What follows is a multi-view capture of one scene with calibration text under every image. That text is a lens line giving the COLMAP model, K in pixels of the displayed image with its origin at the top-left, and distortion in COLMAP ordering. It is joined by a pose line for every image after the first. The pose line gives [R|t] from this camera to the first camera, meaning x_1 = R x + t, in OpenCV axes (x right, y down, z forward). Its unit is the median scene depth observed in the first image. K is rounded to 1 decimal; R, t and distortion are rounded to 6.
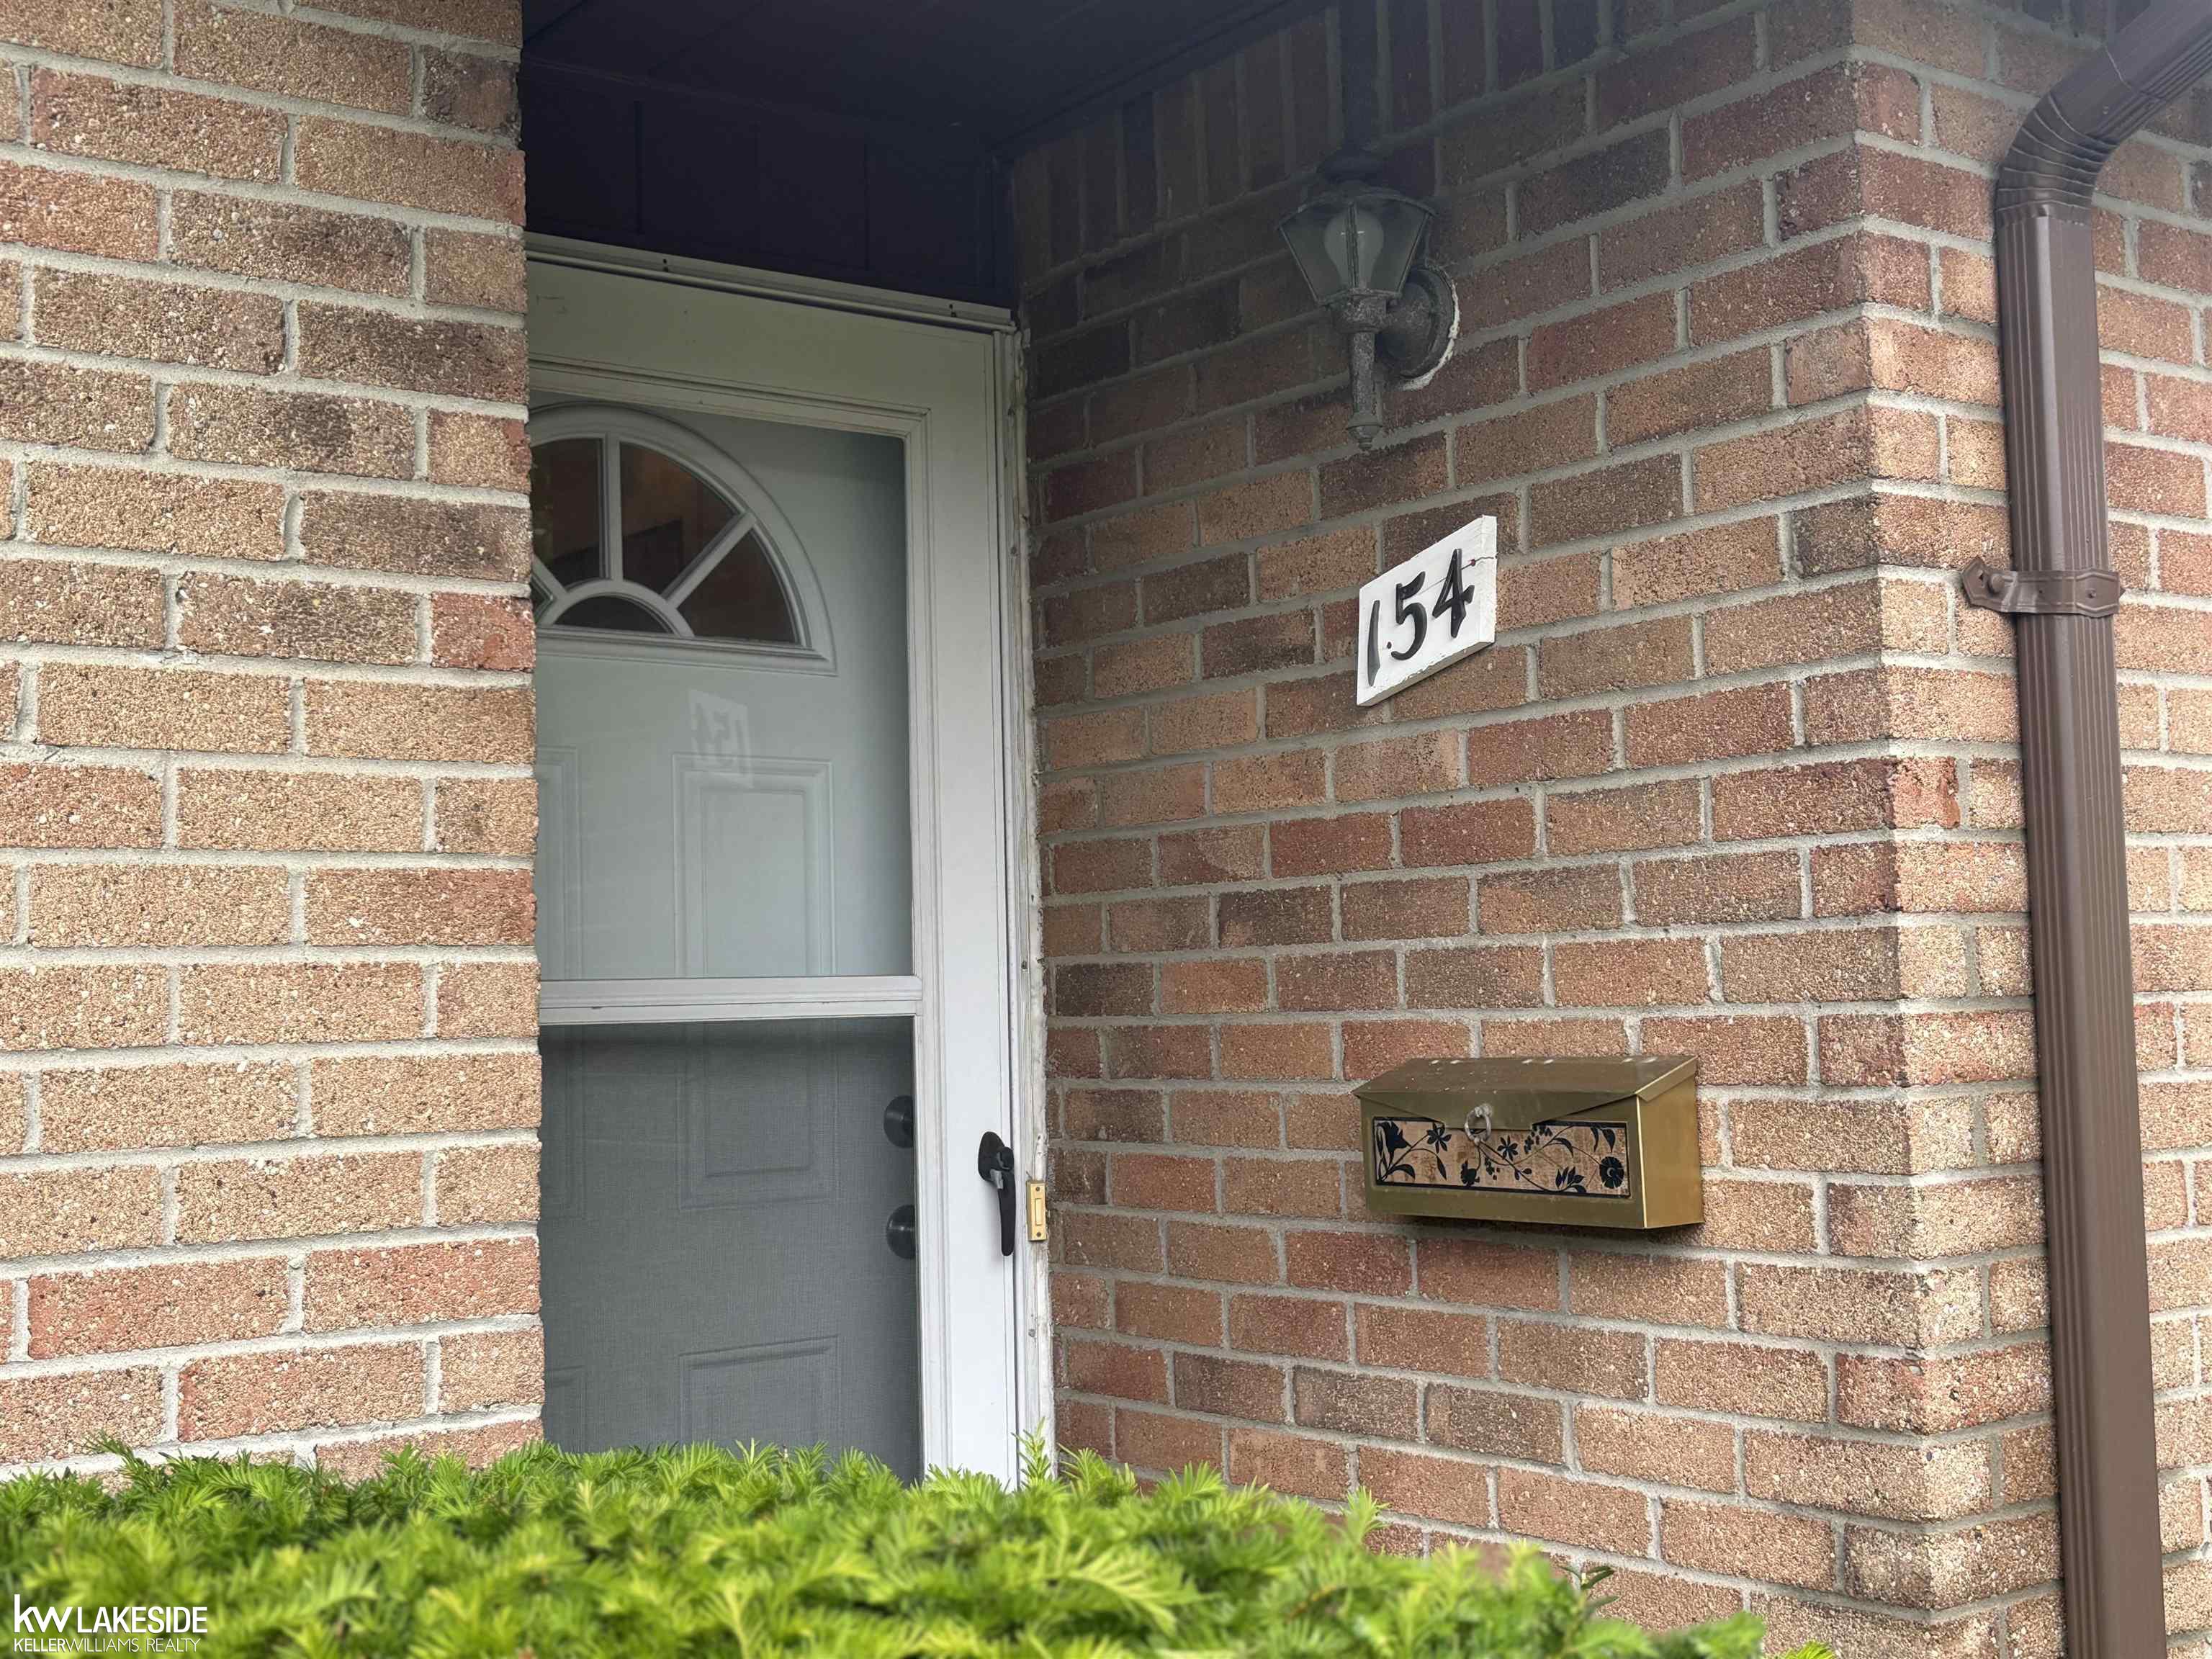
lens RADIAL K [[2838.2, 0, 1106.0], [0, 2838.2, 829.5], [0, 0, 1]] dist [-0.011569, -0.015887]
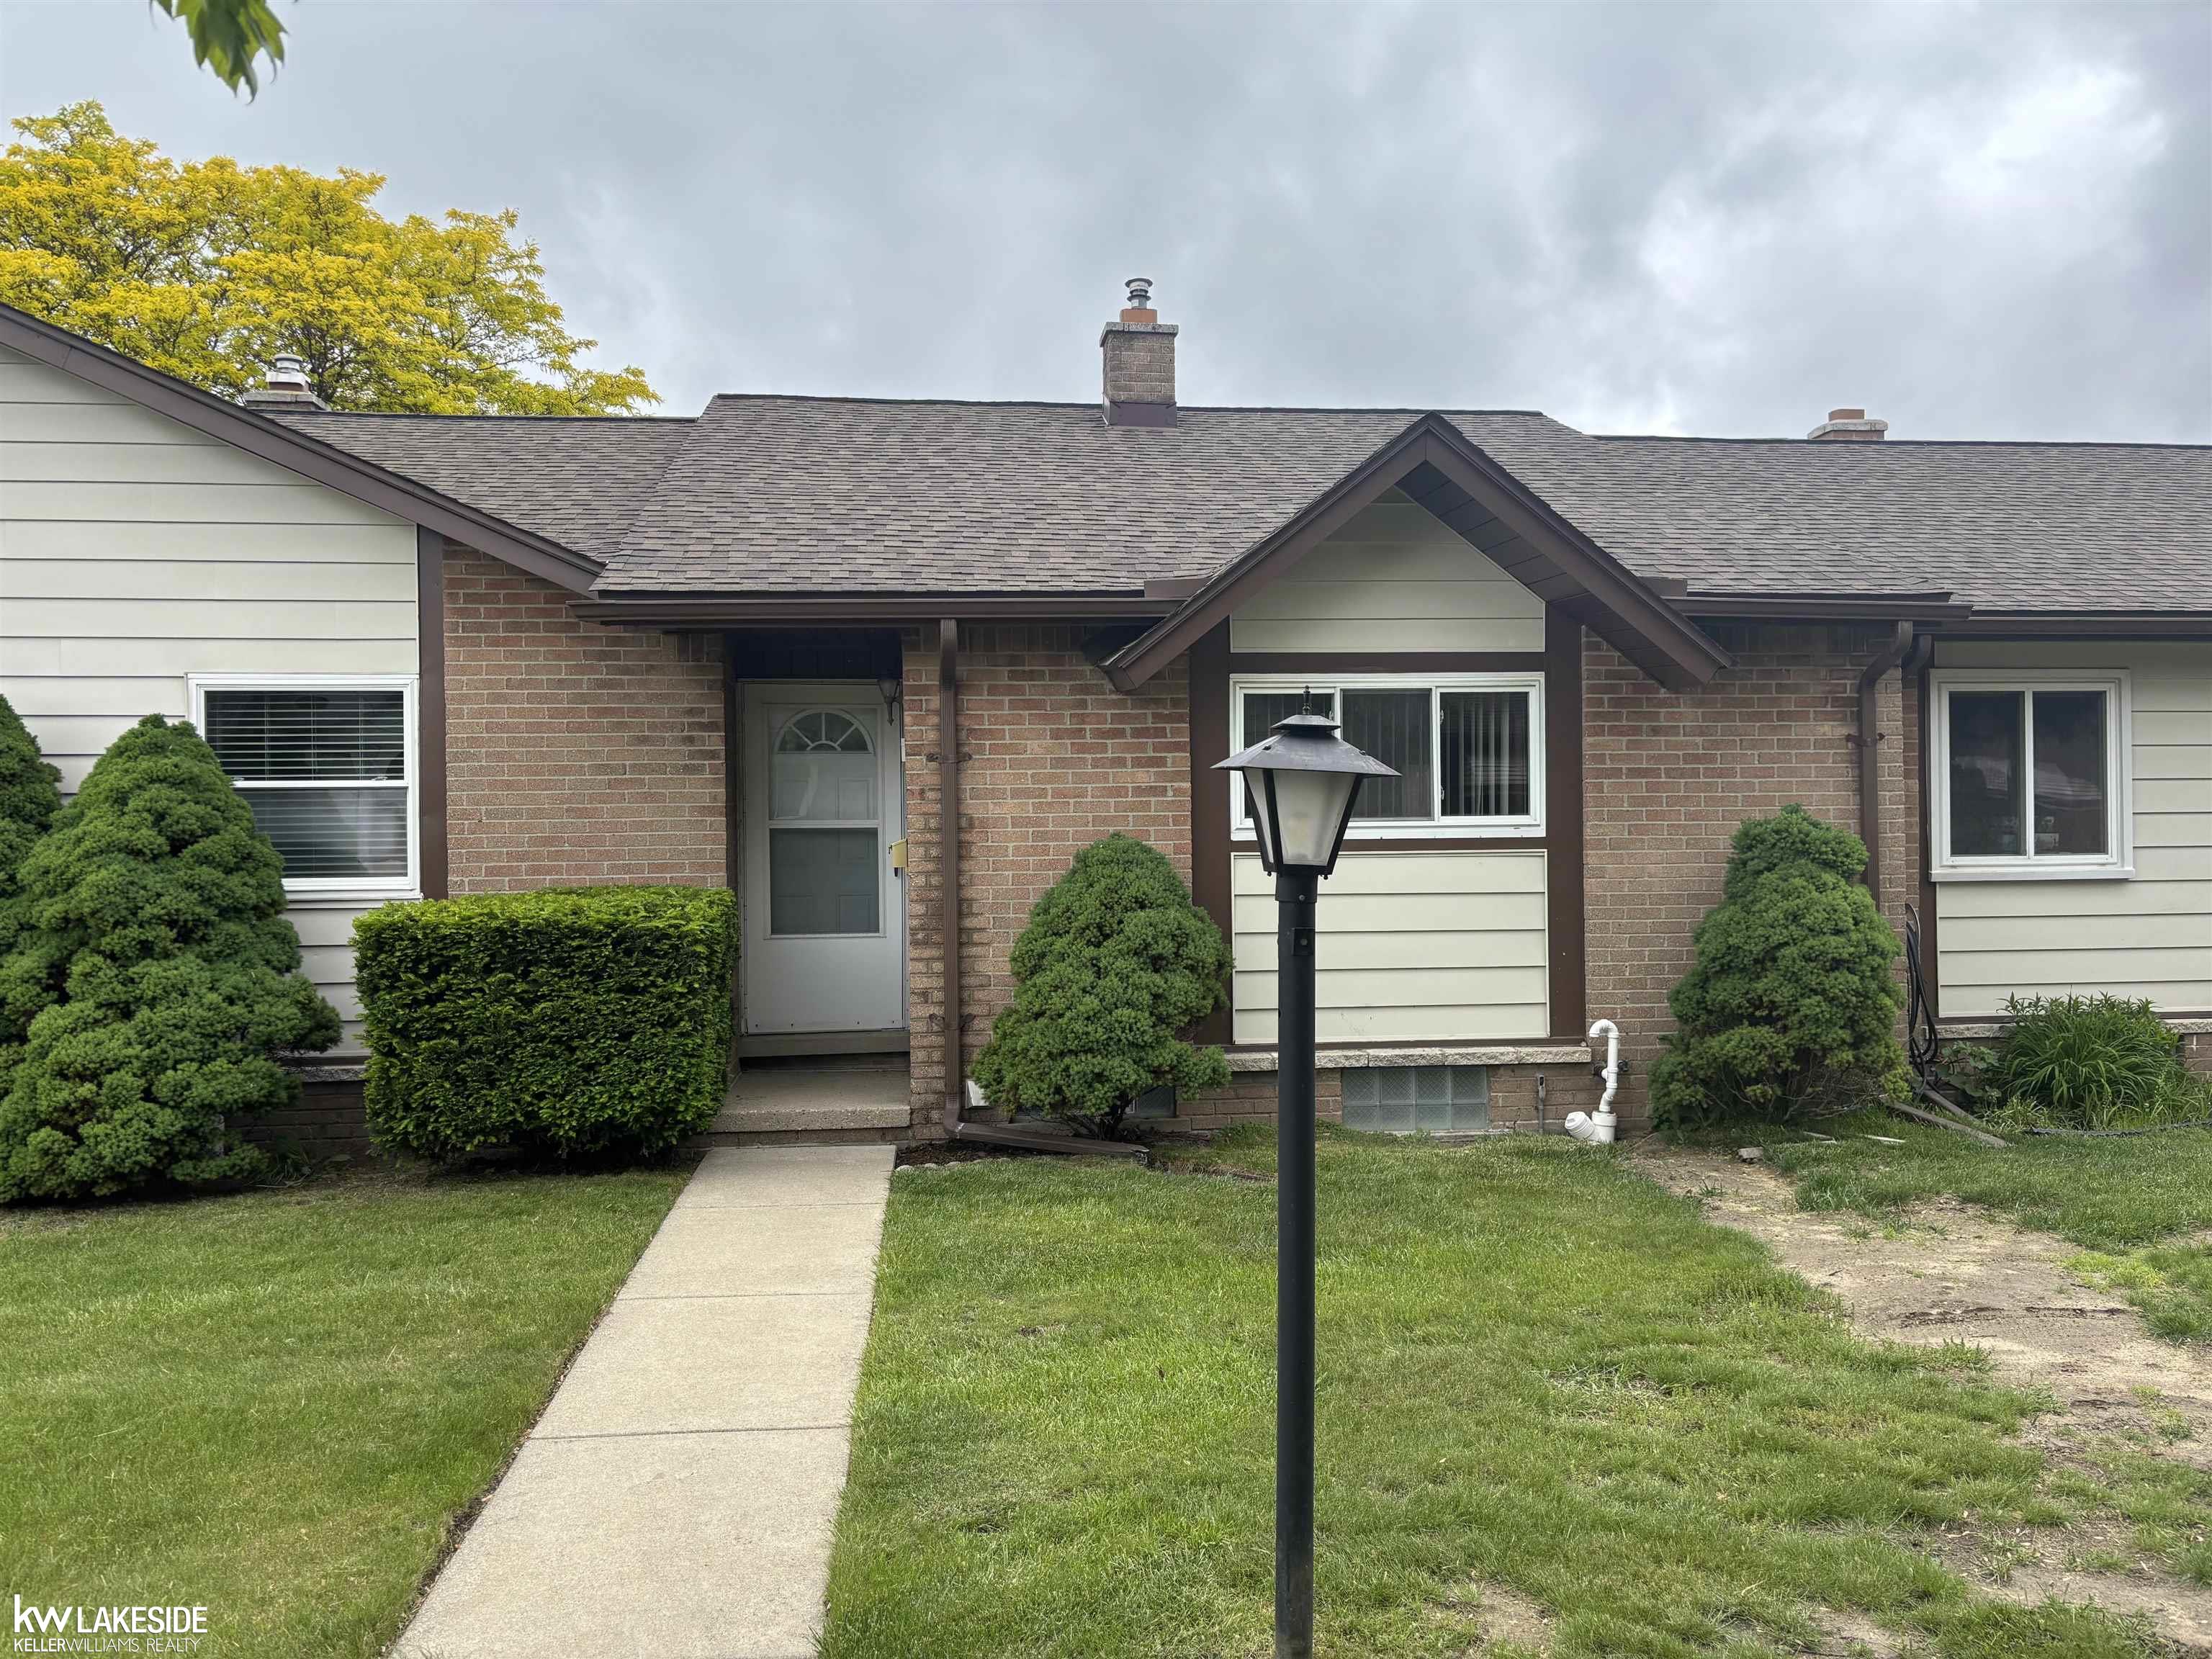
lens RADIAL K [[1683.2, 0, 1102.9], [0, 1683.2, 818.0], [0, 0, 1]] dist [0.042265, -0.070609]
pose [[0.867881, 0.016748, -0.496490, 2.378779], [0.014976, 0.998095, 0.059849, -0.168073], [0.496547, -0.059377, 0.865977, -1.848074]]
